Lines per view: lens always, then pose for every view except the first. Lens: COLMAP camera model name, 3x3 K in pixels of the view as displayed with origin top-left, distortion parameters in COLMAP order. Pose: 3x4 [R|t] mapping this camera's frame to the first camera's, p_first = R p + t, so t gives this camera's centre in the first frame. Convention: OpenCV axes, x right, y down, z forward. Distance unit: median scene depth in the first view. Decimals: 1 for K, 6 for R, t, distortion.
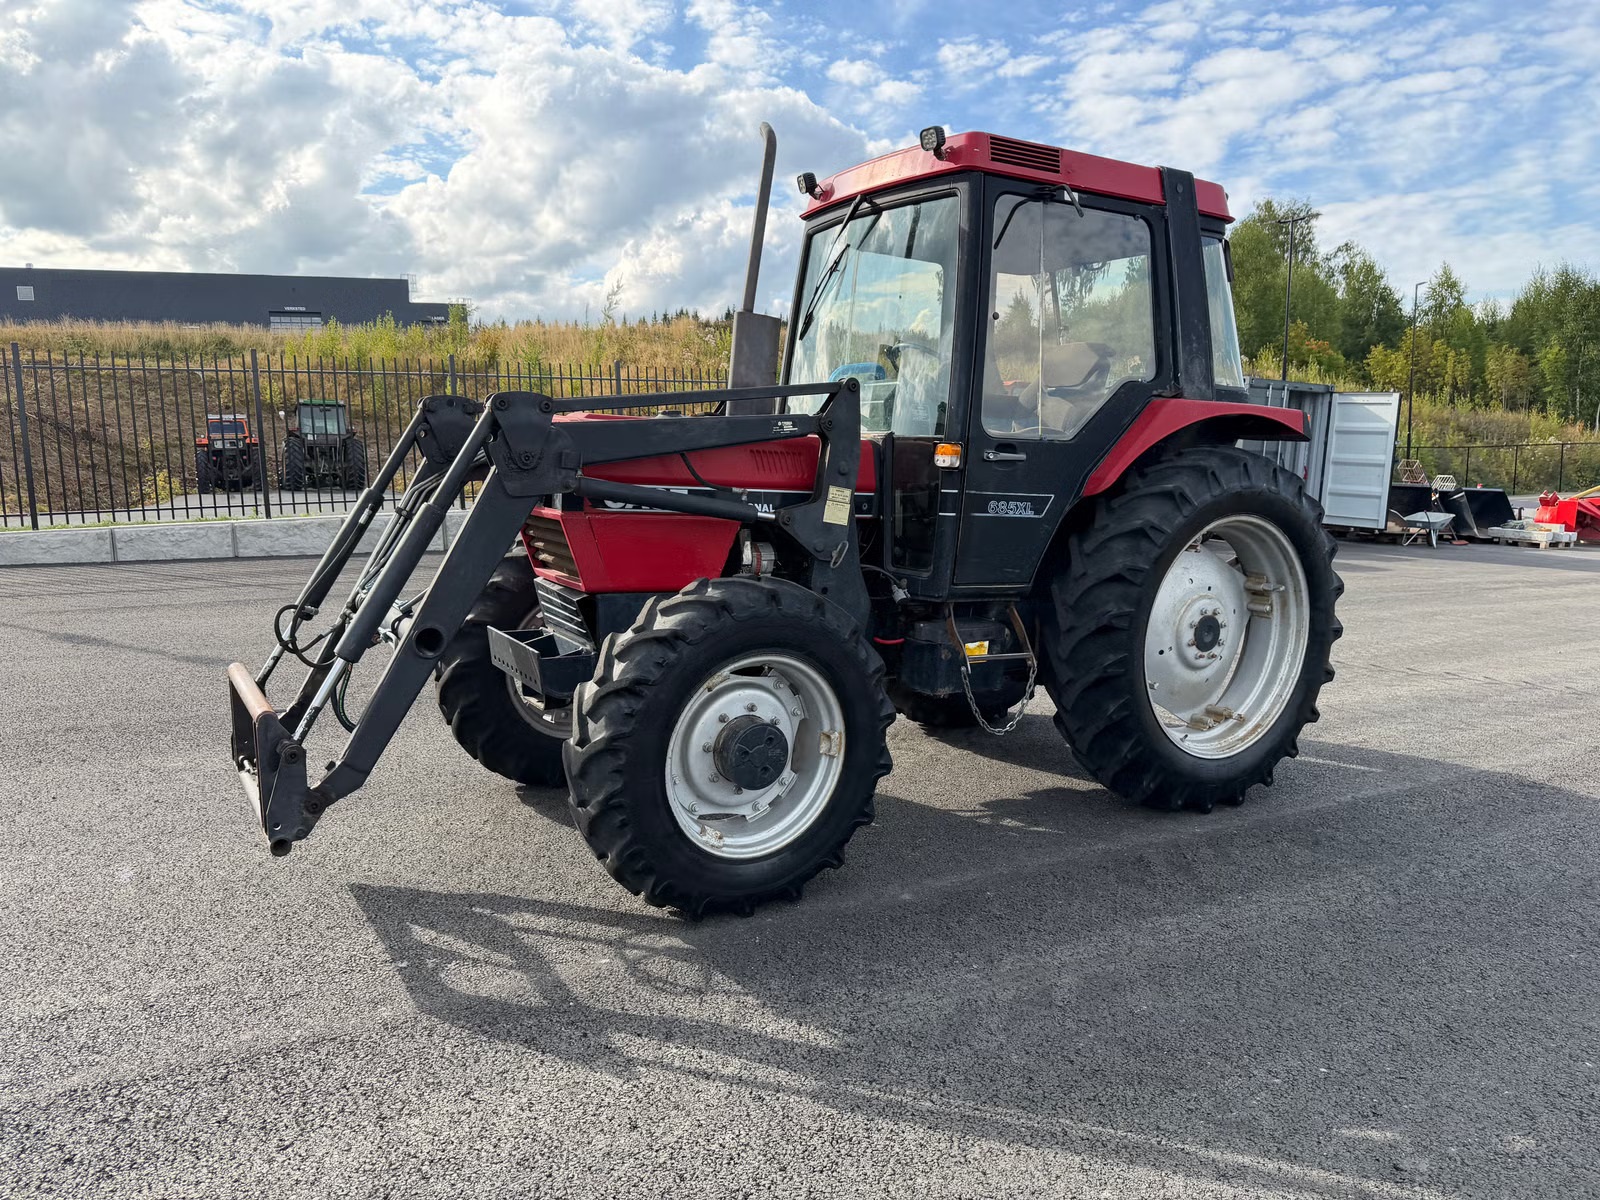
lens RADIAL K [[1124.7, 0, 783.4], [0, 1124.7, 620.3], [0, 0, 1]] dist [0.020847, -0.021322]
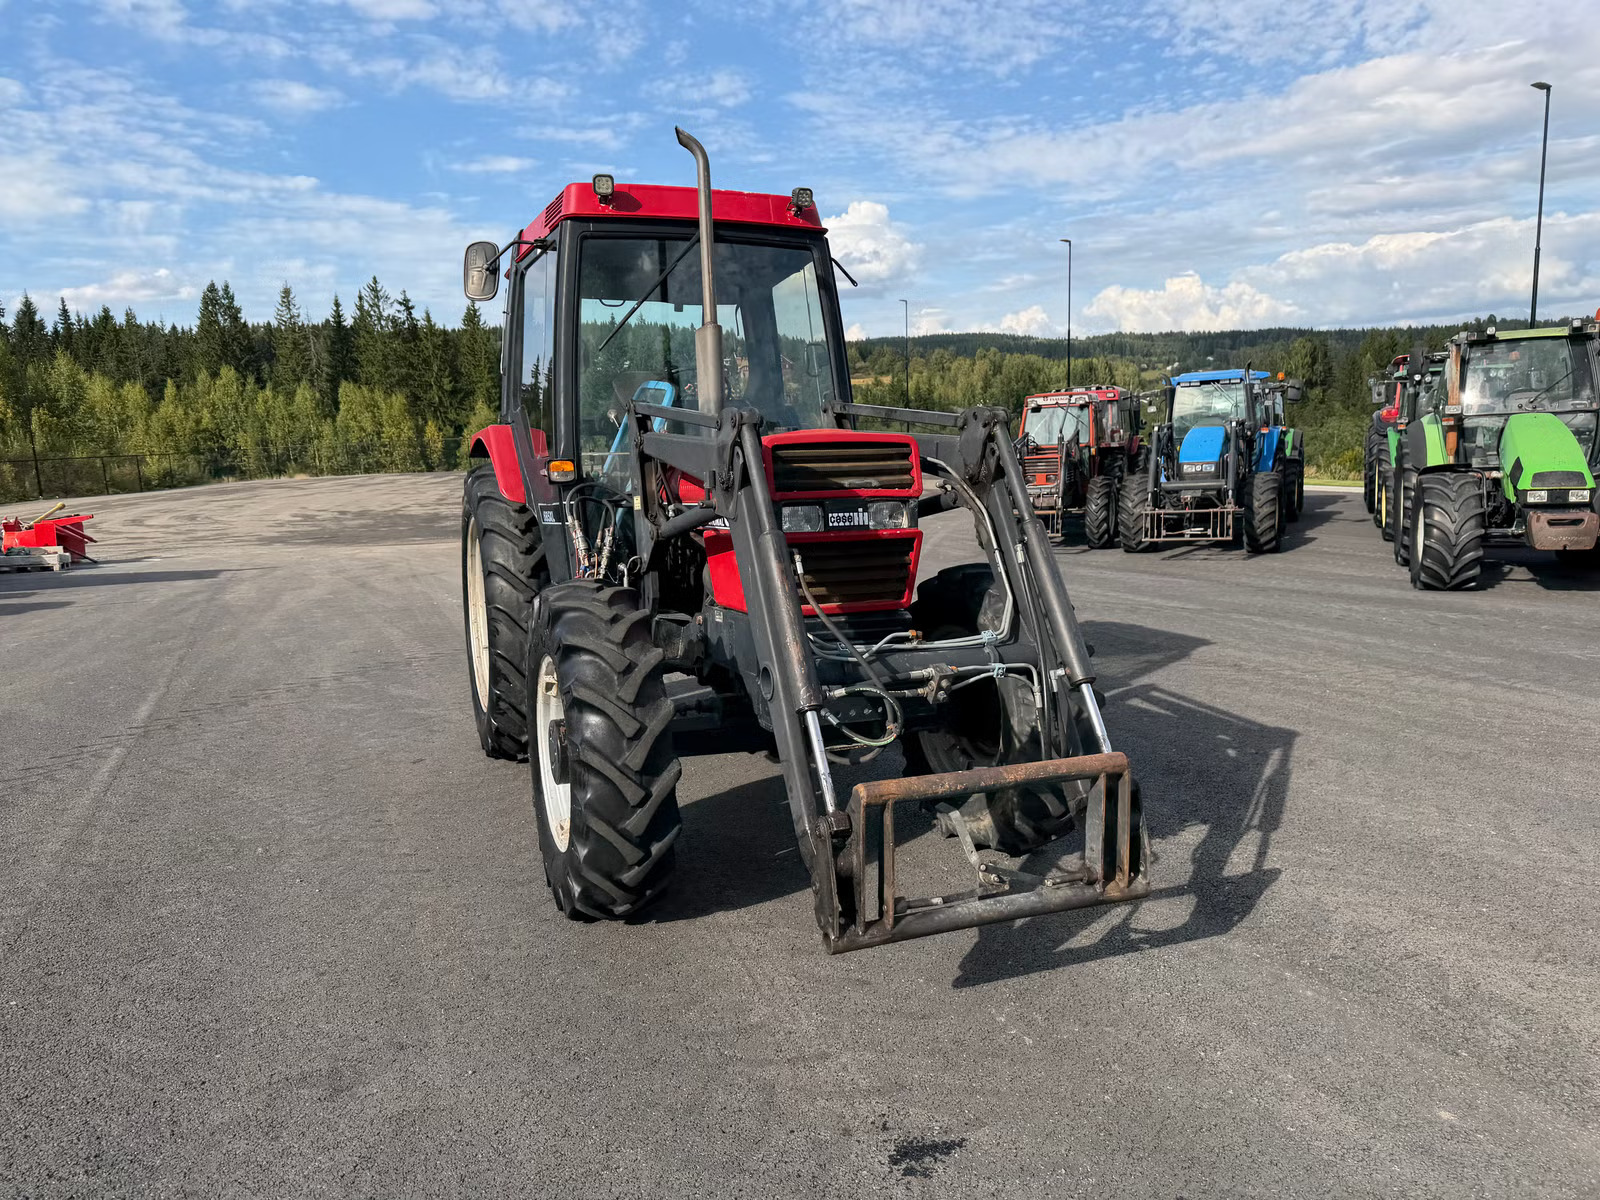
lens RADIAL K [[1139.1, 0, 789.5], [0, 1139.1, 619.9], [0, 0, 1]] dist [0.016074, -0.022954]
pose [[0.169487, -0.158814, 0.972652, -1.006905], [0.181980, 0.975003, 0.127487, -0.139347], [-0.968585, 0.155396, 0.194151, 0.773354]]
